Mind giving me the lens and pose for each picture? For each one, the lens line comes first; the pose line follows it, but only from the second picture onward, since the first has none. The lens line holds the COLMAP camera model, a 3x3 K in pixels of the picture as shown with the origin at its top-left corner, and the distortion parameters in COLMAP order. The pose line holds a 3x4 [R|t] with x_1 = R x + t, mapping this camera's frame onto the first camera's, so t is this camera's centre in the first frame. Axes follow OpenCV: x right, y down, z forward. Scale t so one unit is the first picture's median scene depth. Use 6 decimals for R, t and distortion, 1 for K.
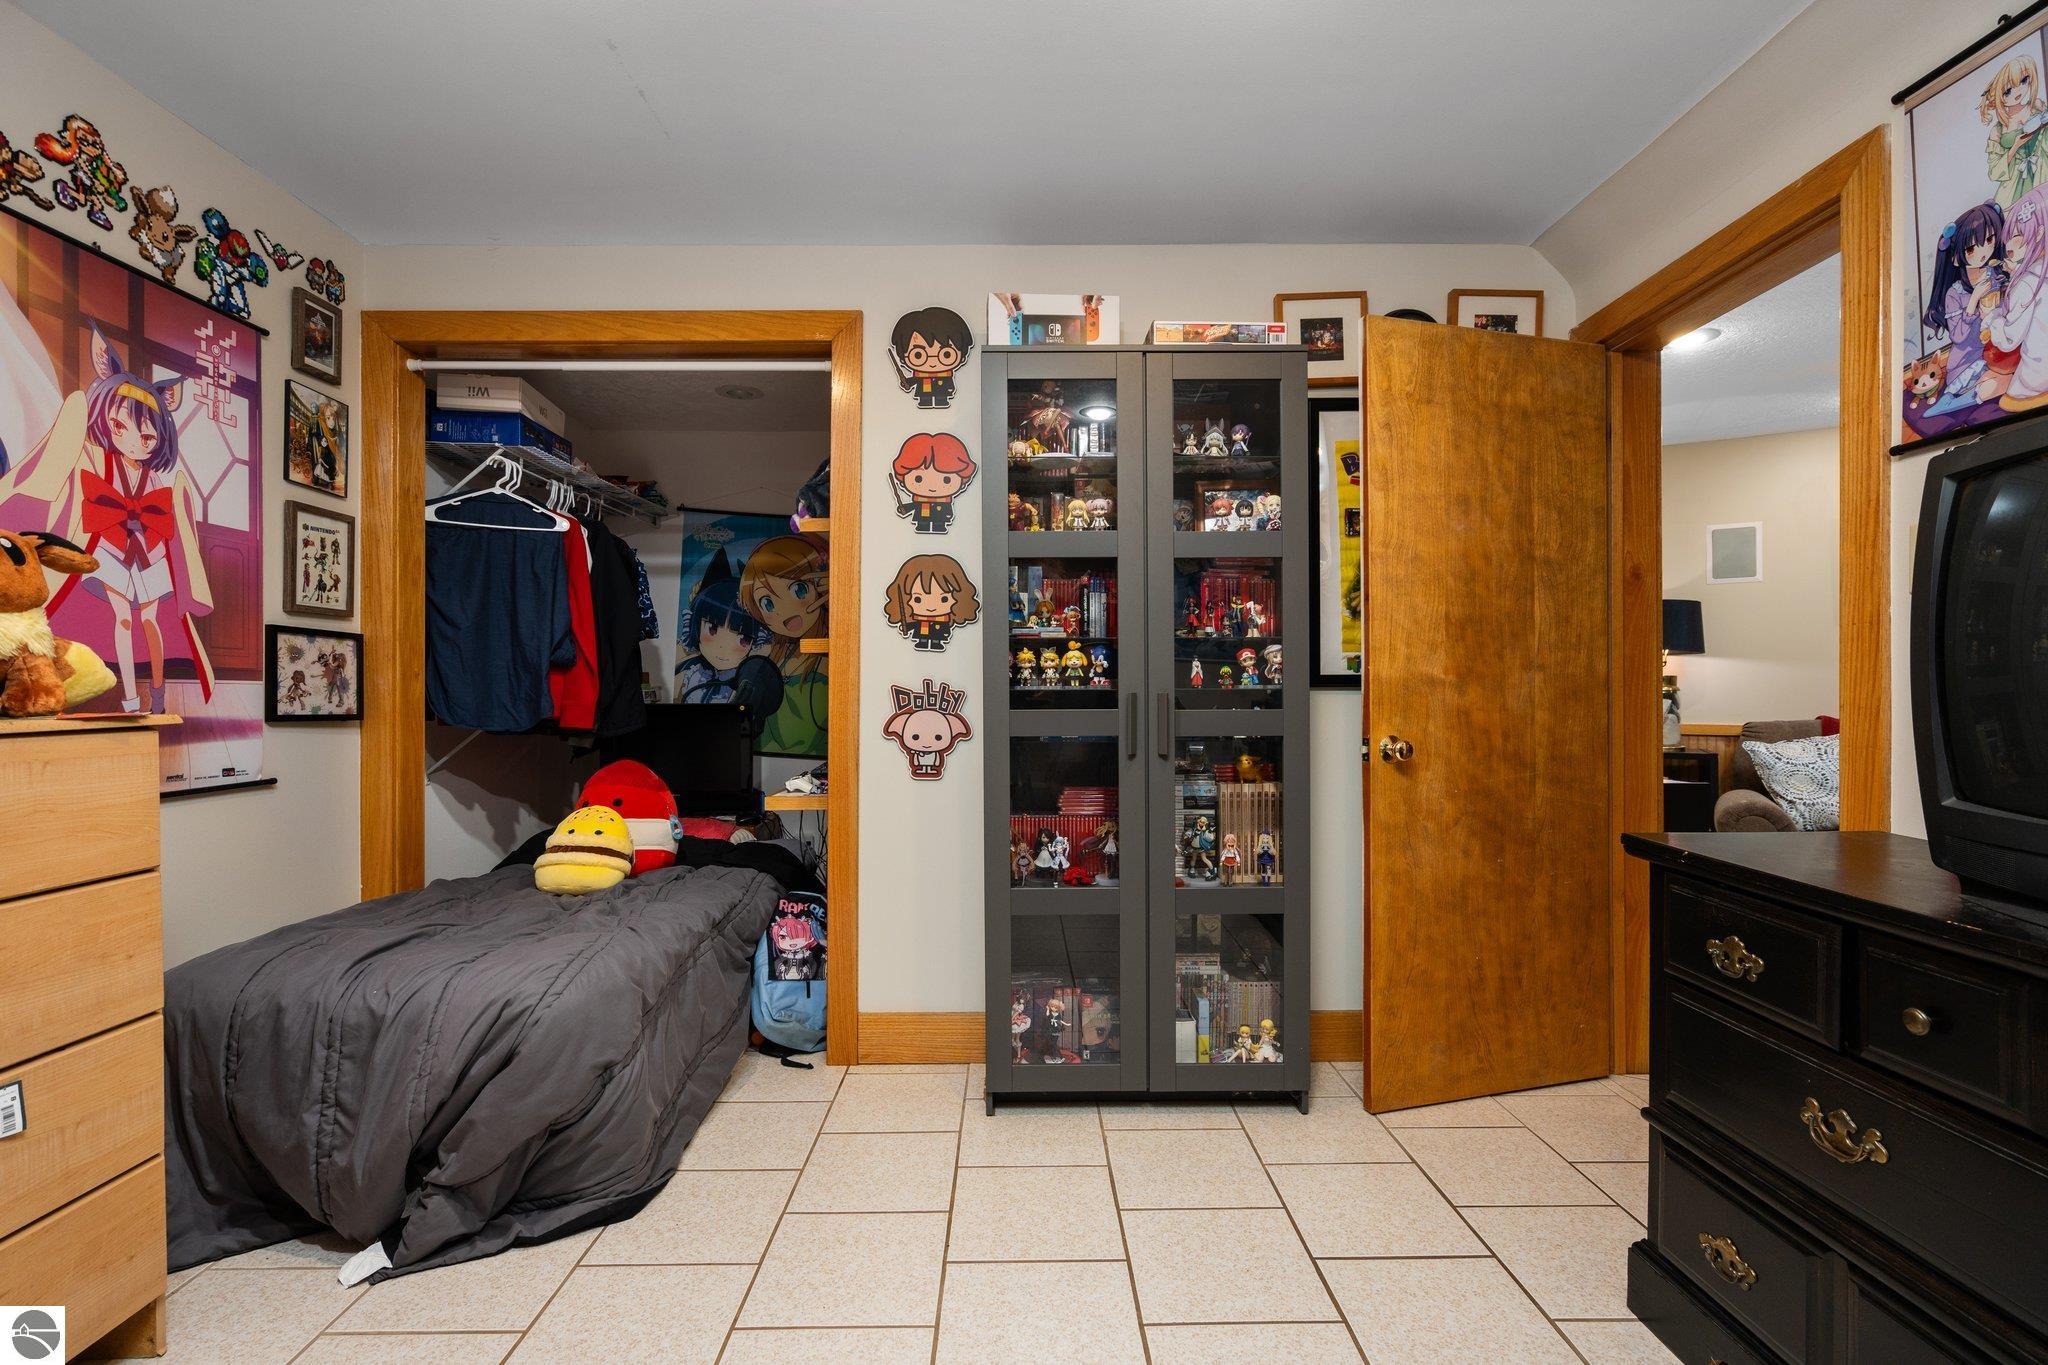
lens RADIAL K [[924.5, 0, 1025.8], [0, 924.5, 689.8], [0, 0, 1]] dist [-0.000502, 0.000263]
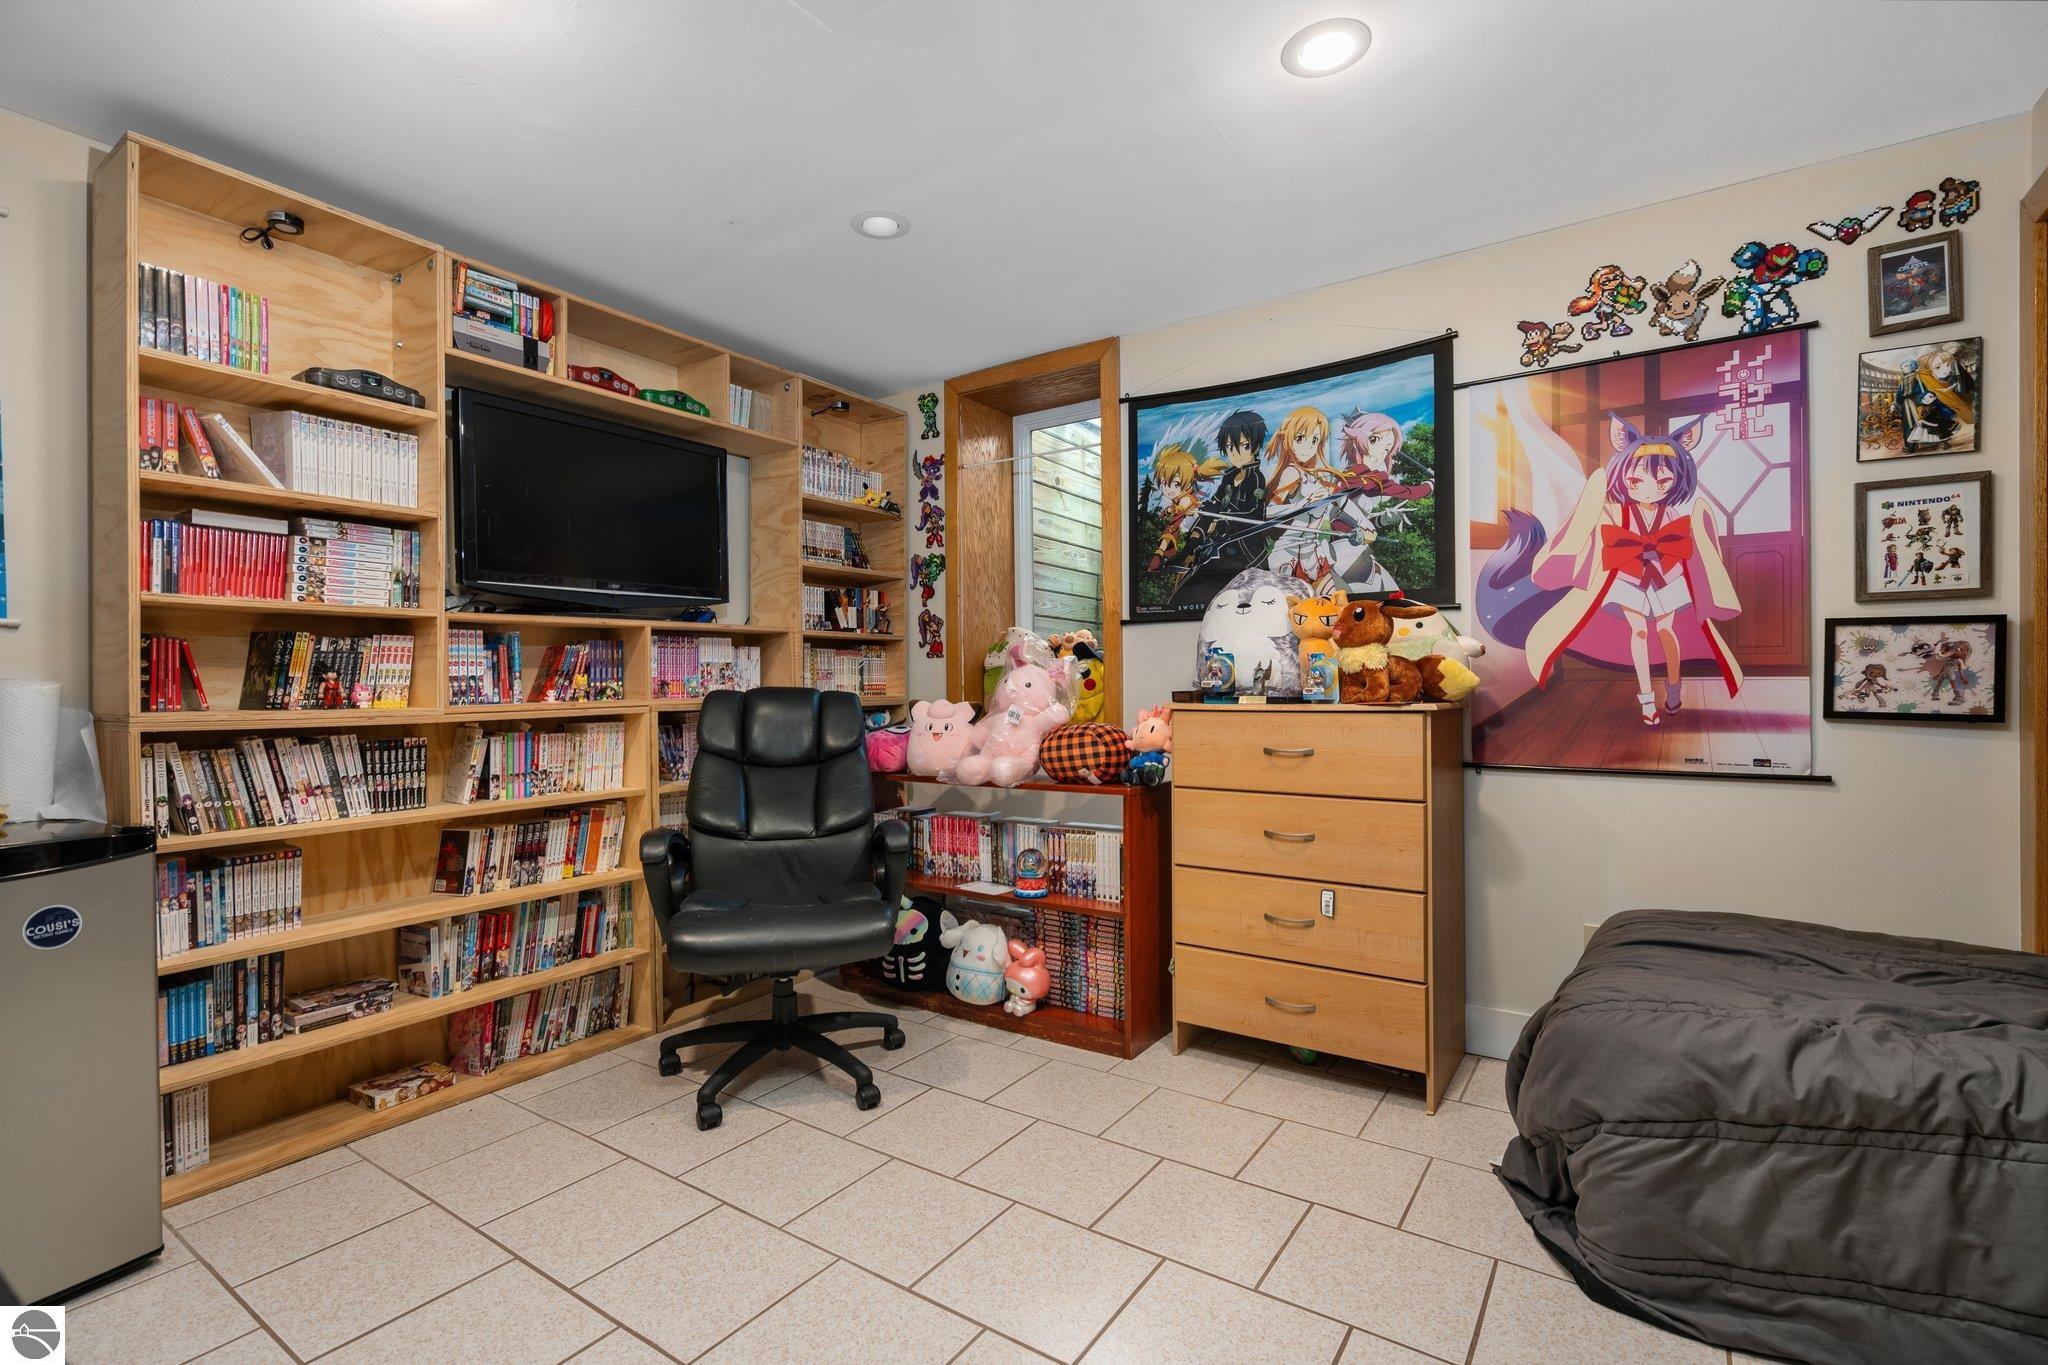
lens RADIAL K [[924.5, 0, 1025.8], [0, 924.5, 689.8], [0, 0, 1]] dist [-0.000502, 0.000263]
pose [[-0.573862, 0.005156, -0.818936, 0.508170], [0.005206, 0.999983, 0.002647, -0.002363], [0.818936, -0.002744, -0.573879, 0.937487]]
